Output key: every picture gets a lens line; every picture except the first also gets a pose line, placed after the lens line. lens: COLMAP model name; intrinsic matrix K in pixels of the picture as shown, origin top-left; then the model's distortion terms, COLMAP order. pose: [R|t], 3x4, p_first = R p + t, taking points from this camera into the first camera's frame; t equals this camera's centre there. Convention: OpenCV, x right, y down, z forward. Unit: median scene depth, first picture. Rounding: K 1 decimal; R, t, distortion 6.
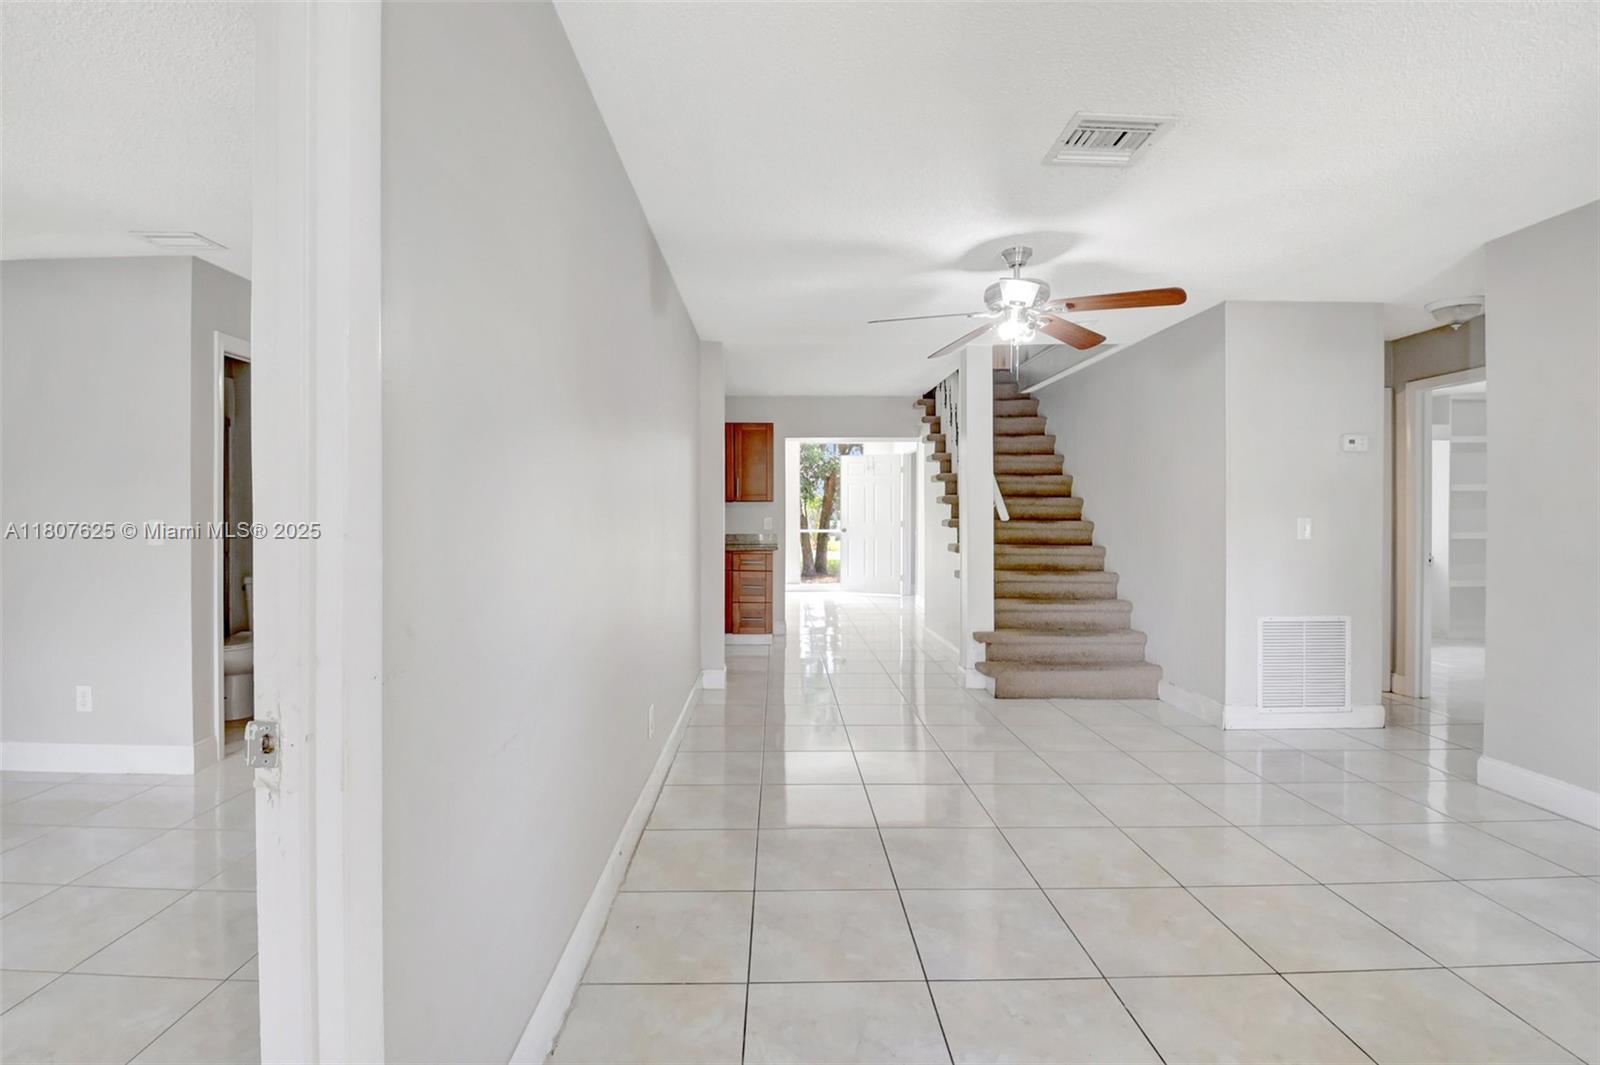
lens RADIAL K [[715.6, 0, 776.5], [0, 715.6, 513.9], [0, 0, 1]] dist [-0.006162, -0.011877]
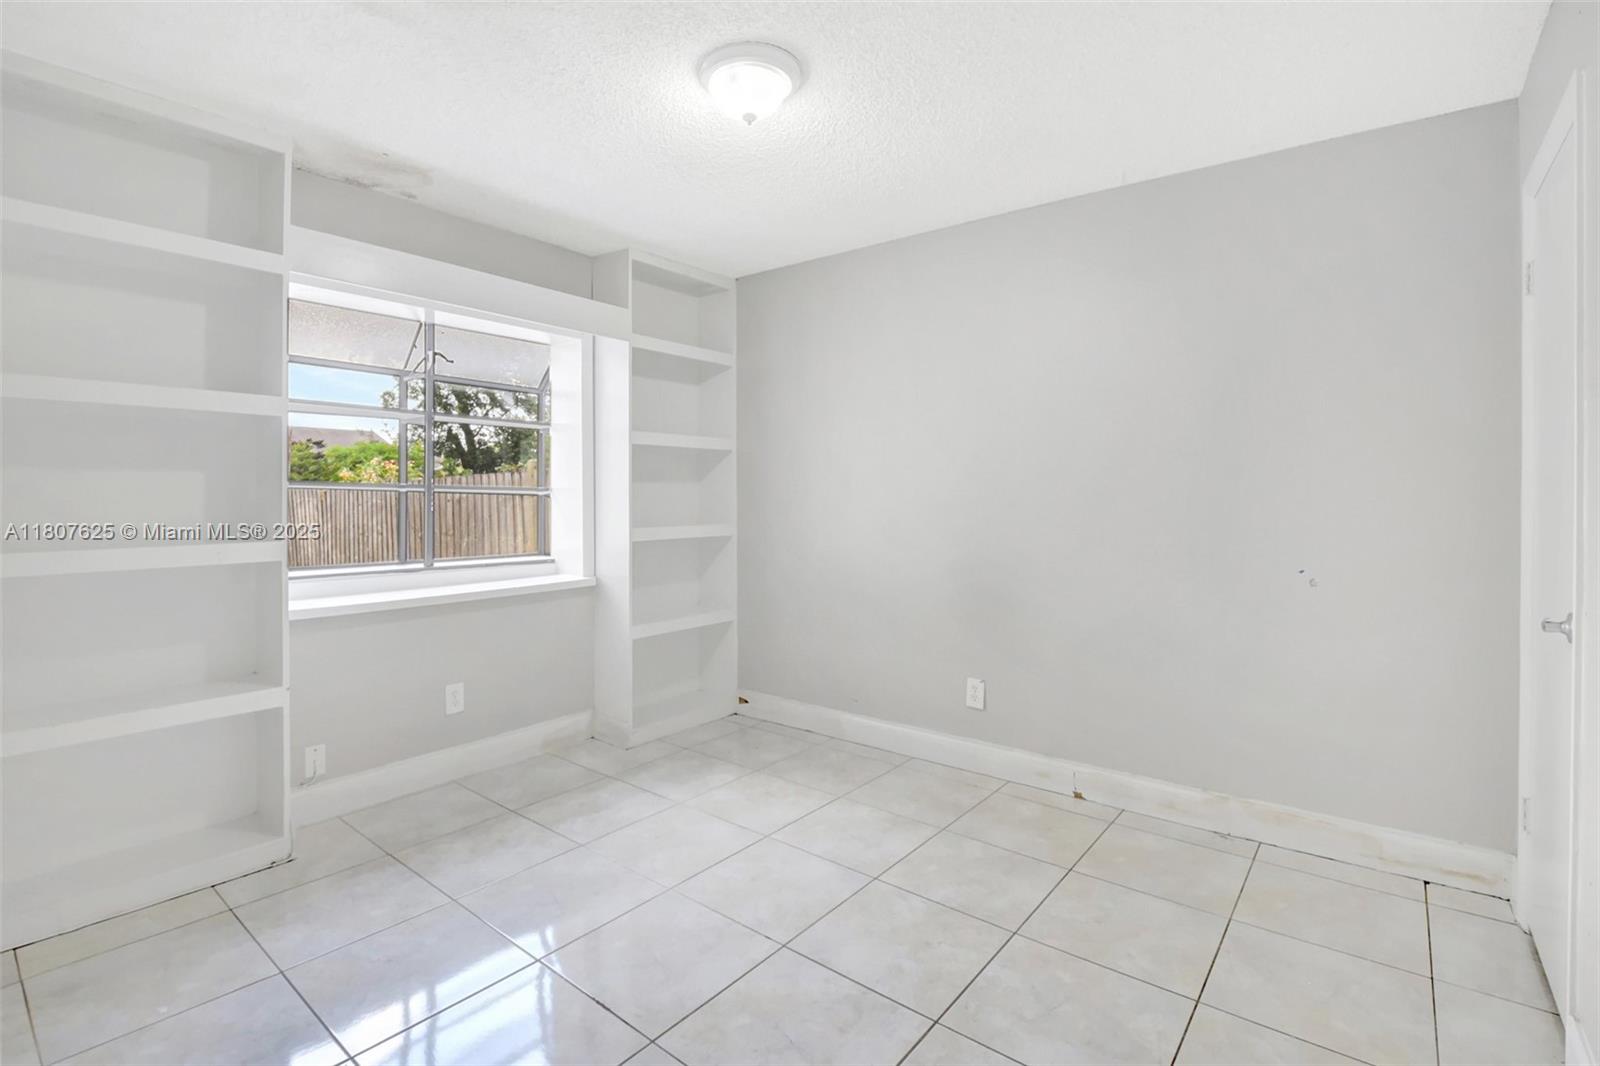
lens RADIAL K [[715.6, 0, 795.8], [0, 715.6, 519.0], [0, 0, 1]] dist [-0.006162, -0.011877]
pose [[0.625066, -0.013500, 0.780455, 0.915052], [0.015687, 0.999866, 0.004731, 0.028338], [-0.780414, 0.009286, 0.625194, 0.857250]]
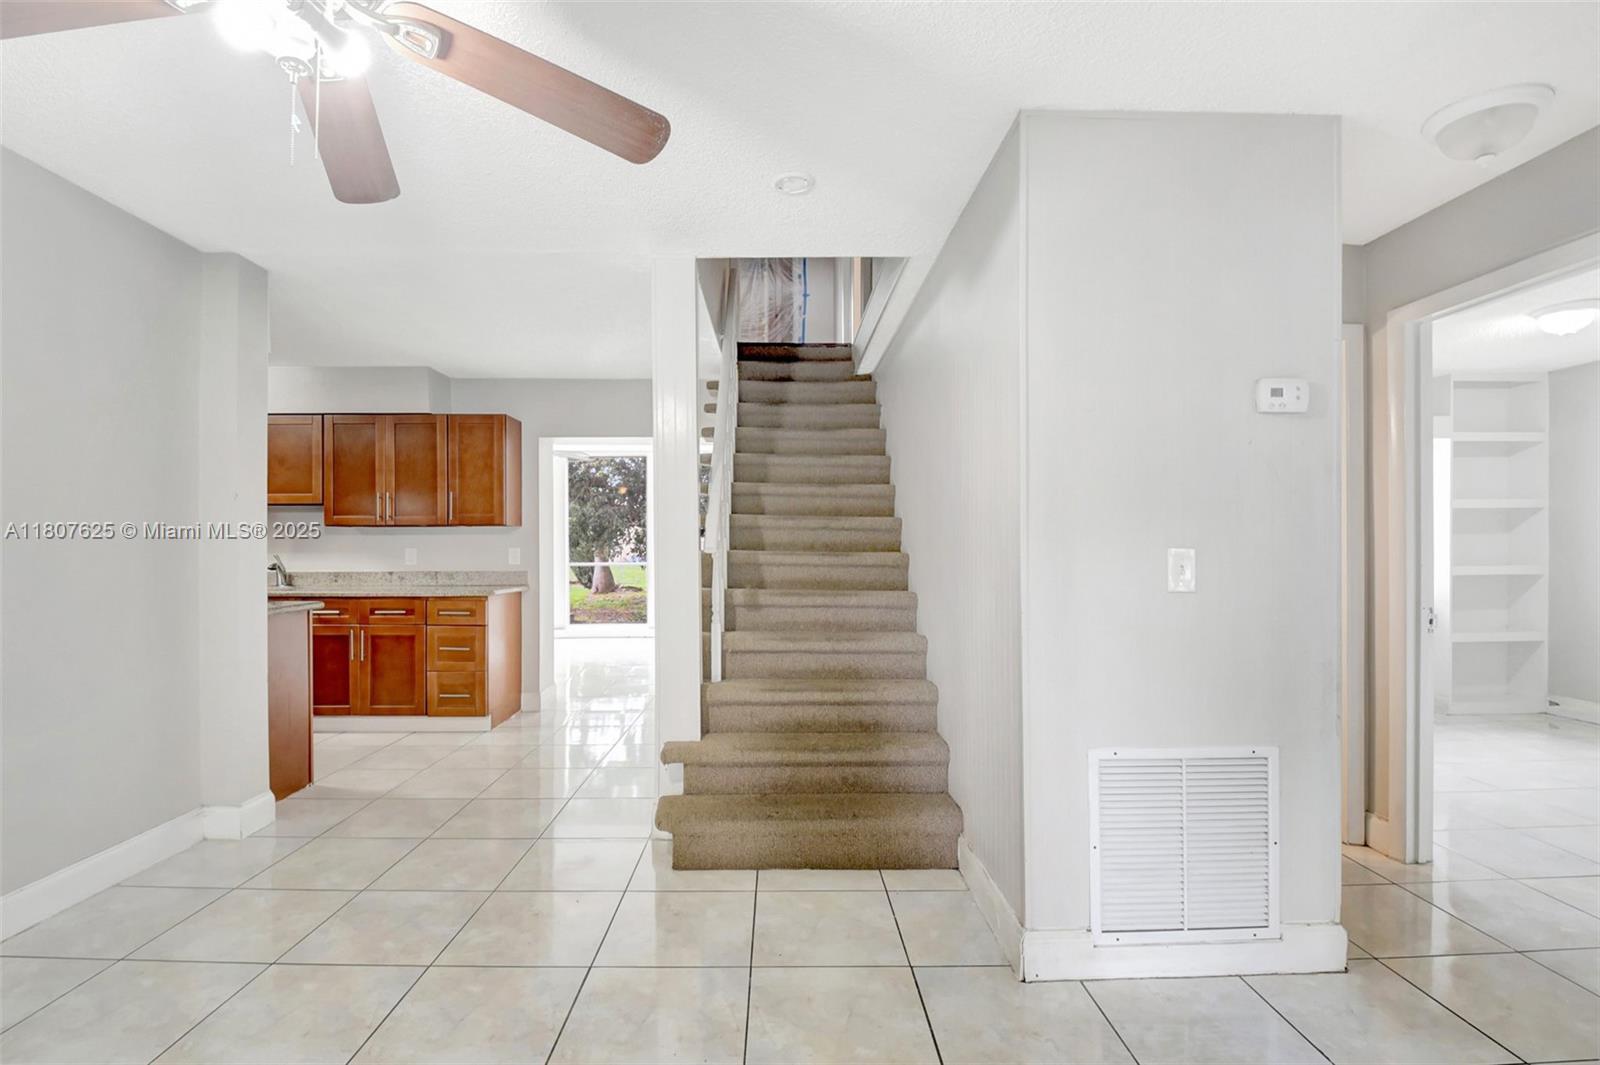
lens RADIAL K [[715.6, 0, 795.8], [0, 715.6, 534.6], [0, 0, 1]] dist [-0.006162, -0.011877]
pose [[0.999668, -0.001873, 0.025715, 0.389091], [0.002201, 0.999917, -0.012725, 0.002508], [-0.025689, 0.012778, 0.999588, 0.431563]]
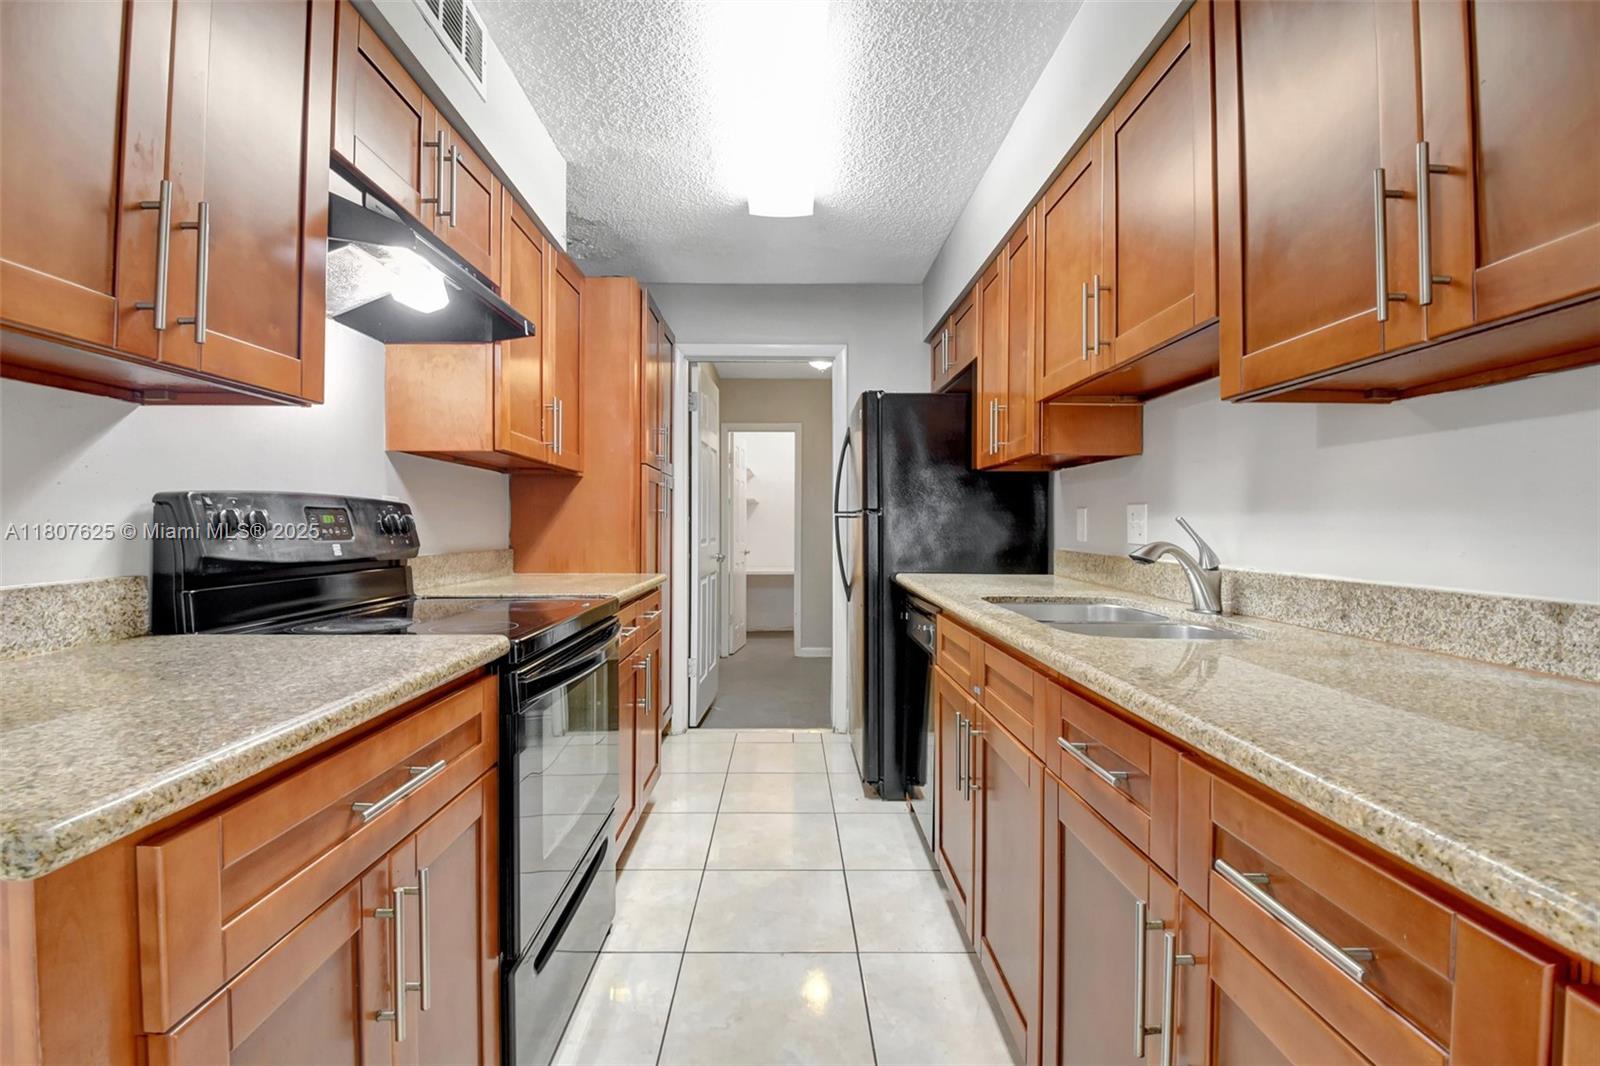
lens RADIAL K [[715.6, 0, 794.3], [0, 715.6, 521.9], [0, 0, 1]] dist [-0.006162, -0.011877]
pose [[0.020165, -0.001609, -0.999795, -0.012759], [-0.001538, 0.999997, -0.001640, 0.020979], [0.999795, 0.001571, 0.020162, 1.333957]]
